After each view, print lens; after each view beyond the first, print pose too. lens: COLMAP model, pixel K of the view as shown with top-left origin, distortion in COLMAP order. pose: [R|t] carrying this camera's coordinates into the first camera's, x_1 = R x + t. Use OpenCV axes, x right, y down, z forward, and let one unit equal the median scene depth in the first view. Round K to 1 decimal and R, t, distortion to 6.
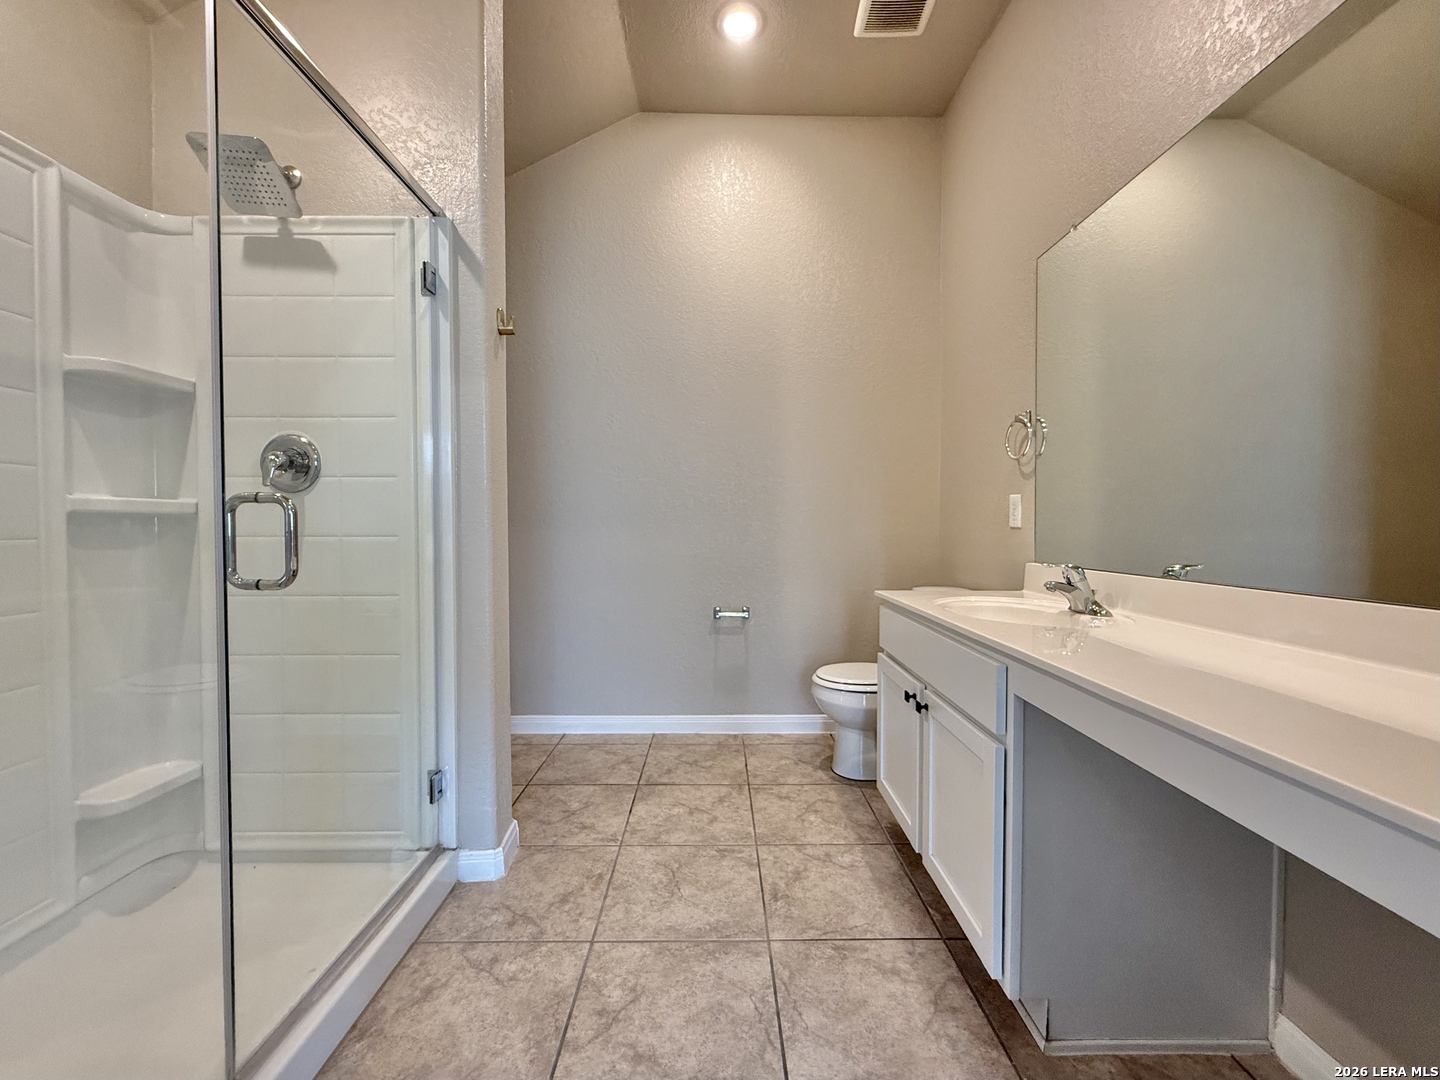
lens RADIAL K [[576.8, 0, 716.9], [0, 576.8, 537.7], [0, 0, 1]] dist [0.001624, -0.000018]
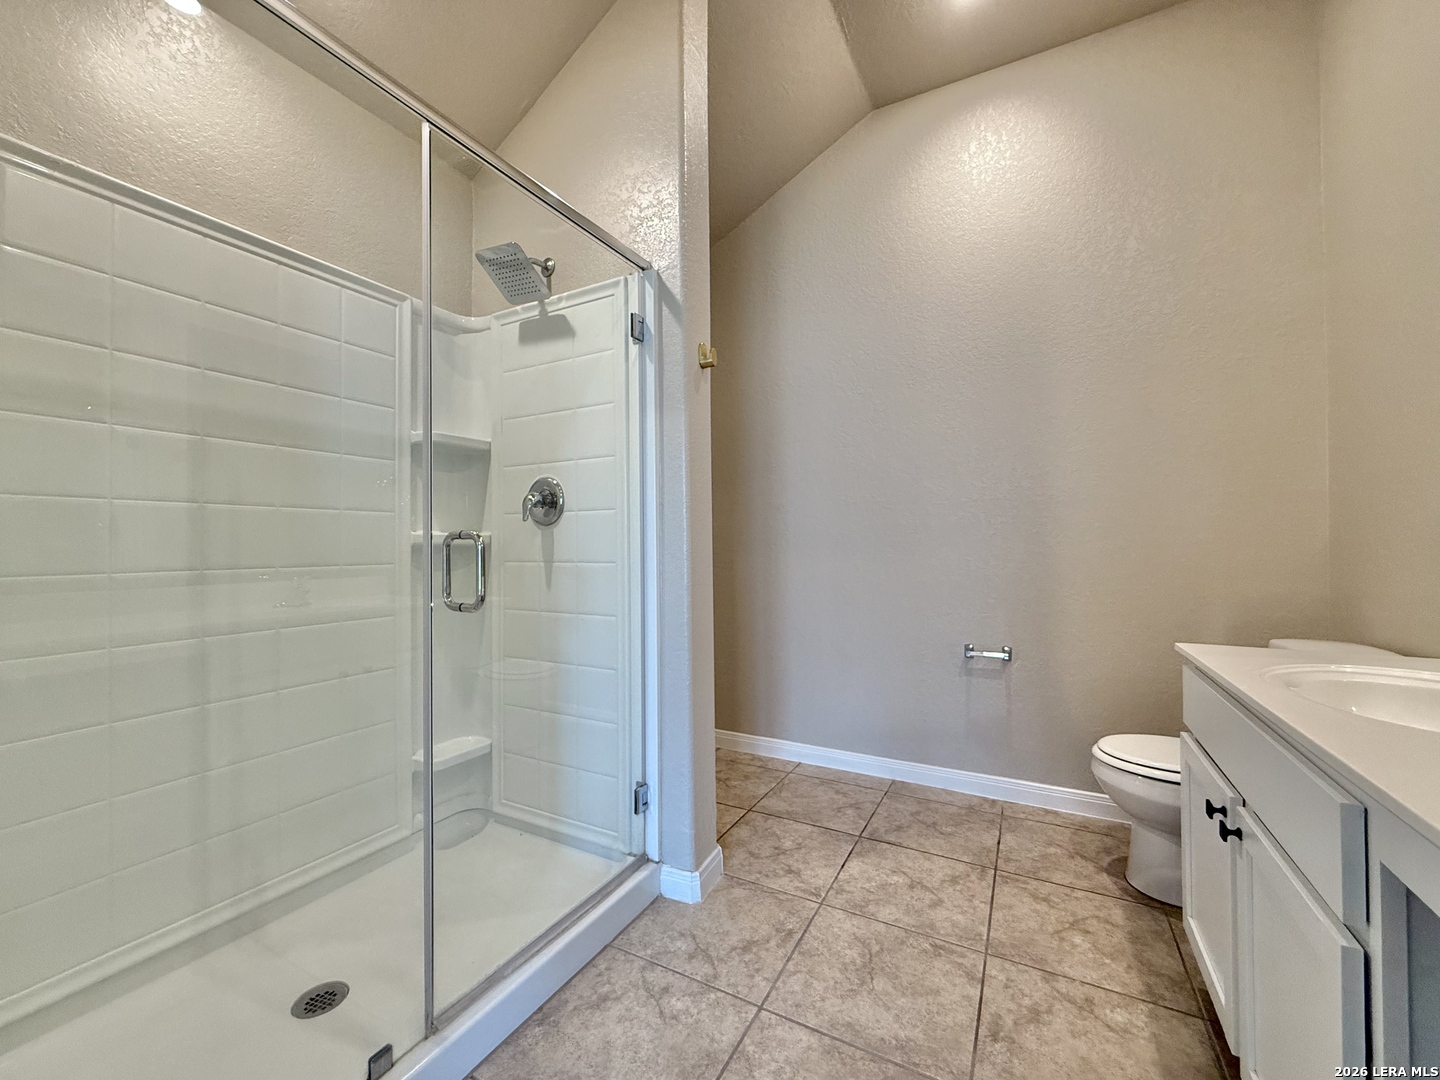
lens RADIAL K [[573.7, 0, 717.6], [0, 573.7, 538.3], [0, 0, 1]] dist [0.001354, -0.000637]
pose [[0.874958, -0.011558, -0.484061, 0.152792], [-0.002976, 0.999568, -0.029245, -0.017570], [0.484190, 0.027029, 0.874545, 0.128173]]
